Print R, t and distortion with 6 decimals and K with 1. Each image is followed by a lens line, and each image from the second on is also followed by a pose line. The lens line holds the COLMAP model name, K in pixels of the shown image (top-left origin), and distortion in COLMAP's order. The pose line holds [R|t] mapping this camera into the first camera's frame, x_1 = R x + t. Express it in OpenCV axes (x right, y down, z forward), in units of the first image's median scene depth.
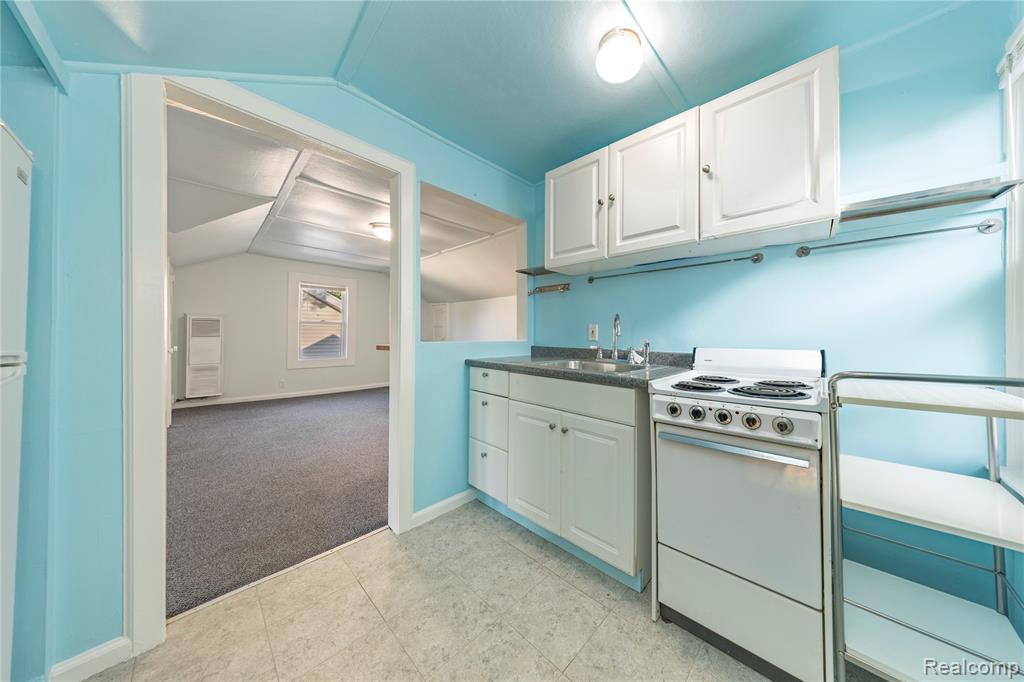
lens RADIAL K [[312.1, 0, 549.5], [0, 312.1, 334.8], [0, 0, 1]] dist [-0.002567, -0.000363]
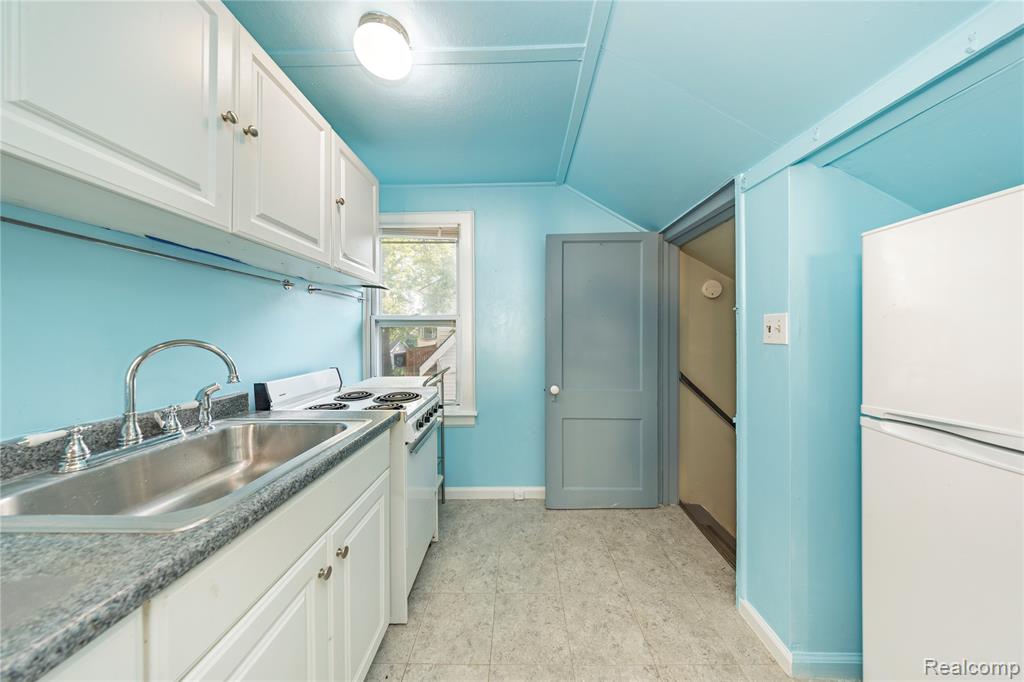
lens RADIAL K [[284.1, 0, 516.0], [0, 284.1, 334.8], [0, 0, 1]] dist [-0.006805, -0.000126]
pose [[-0.645233, -0.012883, 0.763877, -0.557157], [-0.011967, 0.999906, 0.006755, -0.104857], [-0.763892, -0.004782, -0.645326, 1.111388]]
